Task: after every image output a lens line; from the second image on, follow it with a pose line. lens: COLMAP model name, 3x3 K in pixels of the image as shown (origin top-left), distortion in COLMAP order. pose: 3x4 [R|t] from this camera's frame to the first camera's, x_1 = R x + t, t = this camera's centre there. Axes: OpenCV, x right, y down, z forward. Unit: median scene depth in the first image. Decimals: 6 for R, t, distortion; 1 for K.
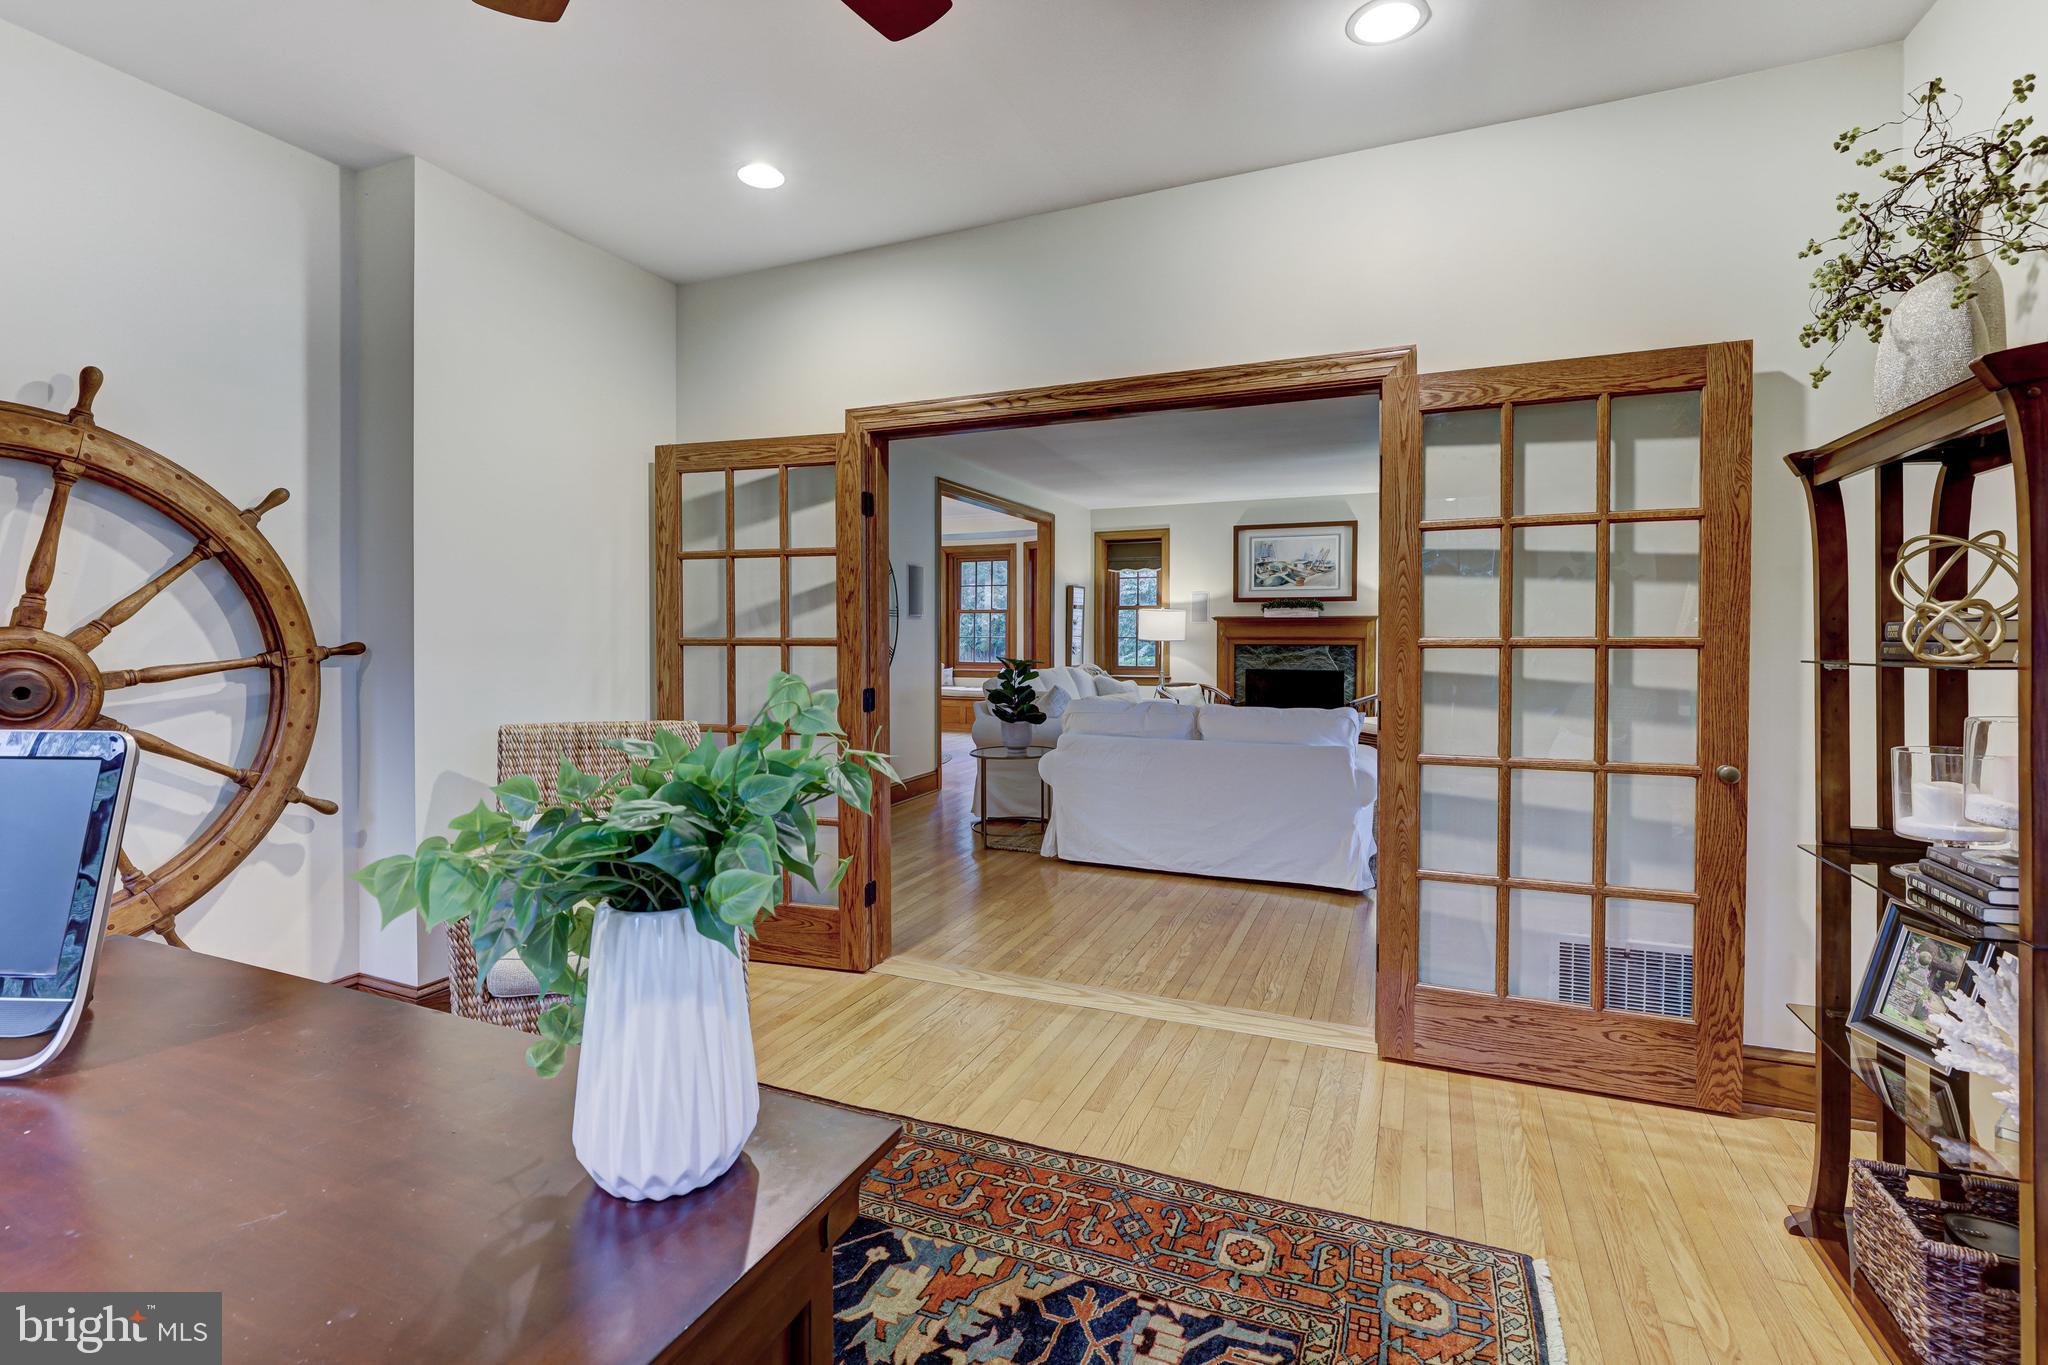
lens RADIAL K [[932.1, 0, 1031.4], [0, 932.1, 646.2], [0, 0, 1]] dist [-0.010342, -0.000429]
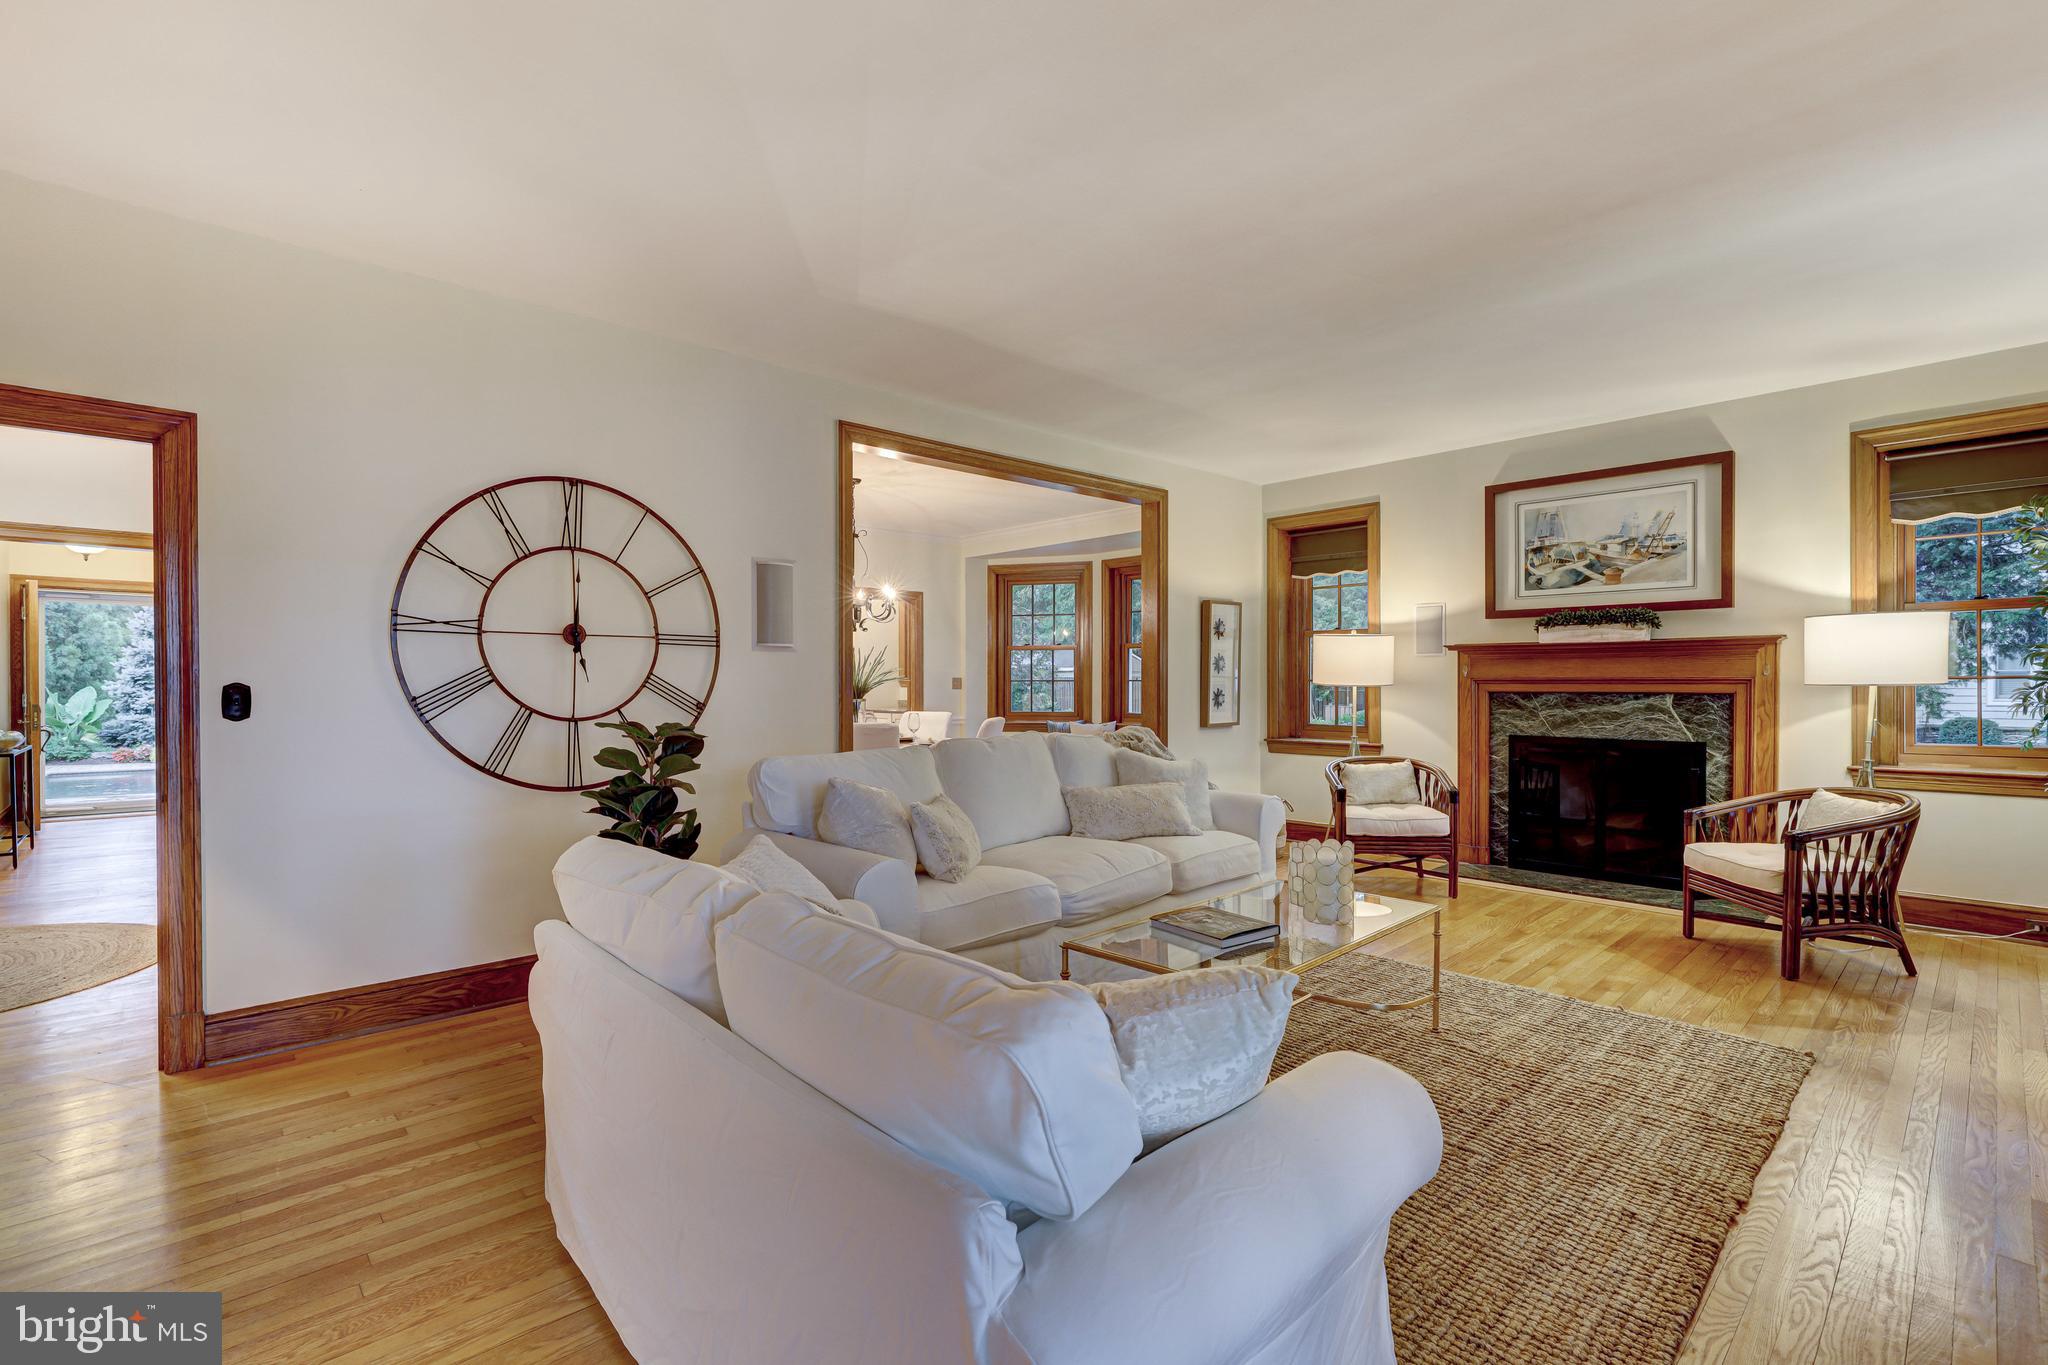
lens RADIAL K [[932.1, 0, 1038.4], [0, 932.1, 682.2], [0, 0, 1]] dist [-0.010342, -0.000429]
pose [[0.912861, -0.003000, -0.408261, 0.206693], [-0.001676, 0.999937, -0.011096, -0.000907], [0.408268, 0.010813, 0.912798, 0.373944]]
